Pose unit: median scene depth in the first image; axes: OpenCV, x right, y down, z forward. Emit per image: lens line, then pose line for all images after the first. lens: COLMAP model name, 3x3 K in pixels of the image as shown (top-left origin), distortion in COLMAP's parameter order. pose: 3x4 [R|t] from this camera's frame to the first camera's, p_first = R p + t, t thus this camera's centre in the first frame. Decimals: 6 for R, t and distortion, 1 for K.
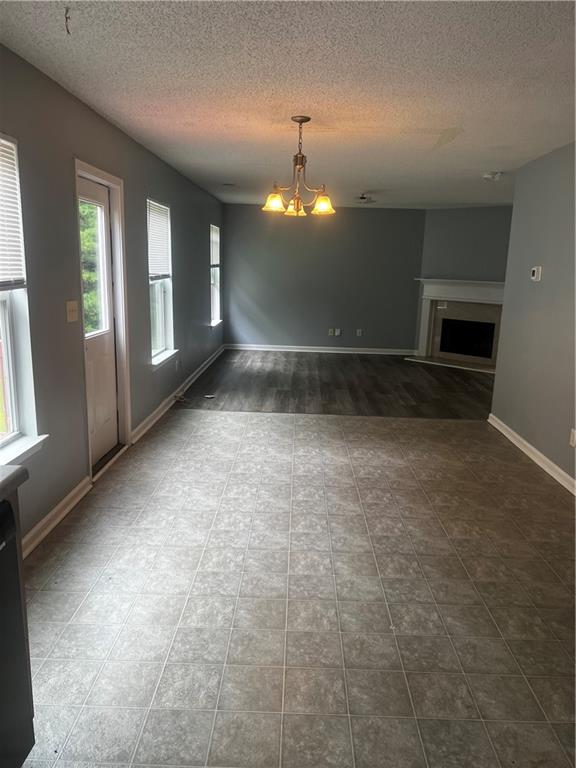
lens RADIAL K [[578.4, 0, 291.8], [0, 578.4, 385.8], [0, 0, 1]] dist [0.077320, -0.087543]
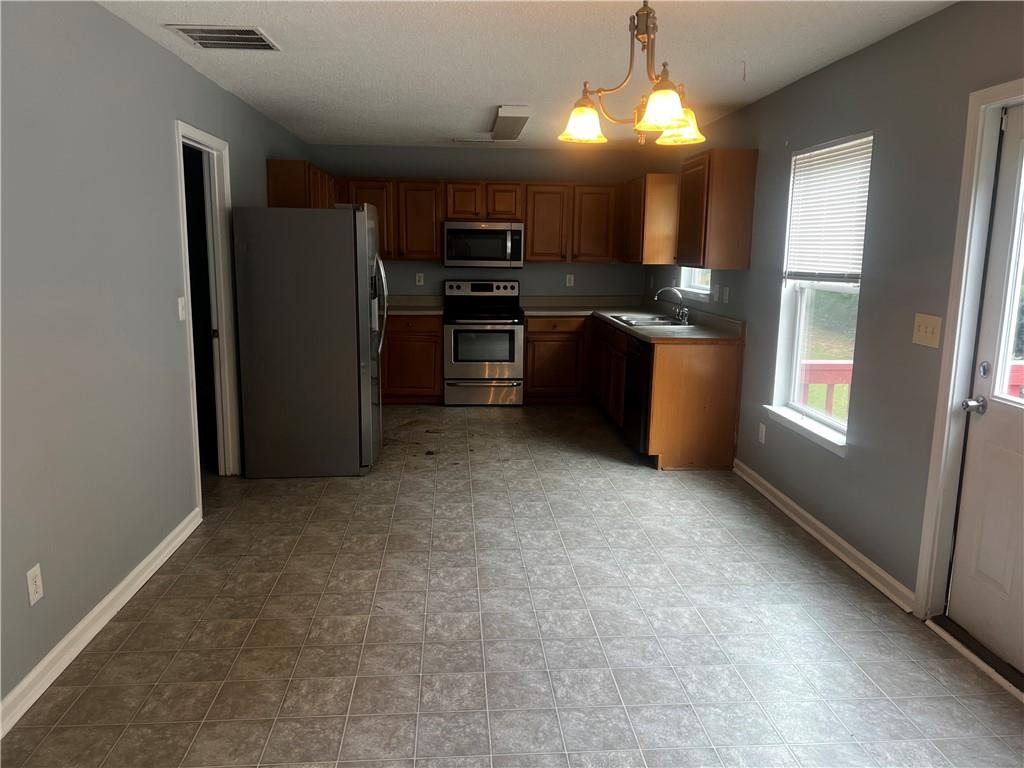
lens RADIAL K [[771.2, 0, 517.7], [0, 771.2, 381.3], [0, 0, 1]] dist [0.077320, -0.087543]
pose [[-0.994258, -0.022929, -0.104523, 0.204362], [-0.059954, 0.928430, 0.366637, -0.413639], [0.088636, 0.370799, -0.924474, 2.003016]]
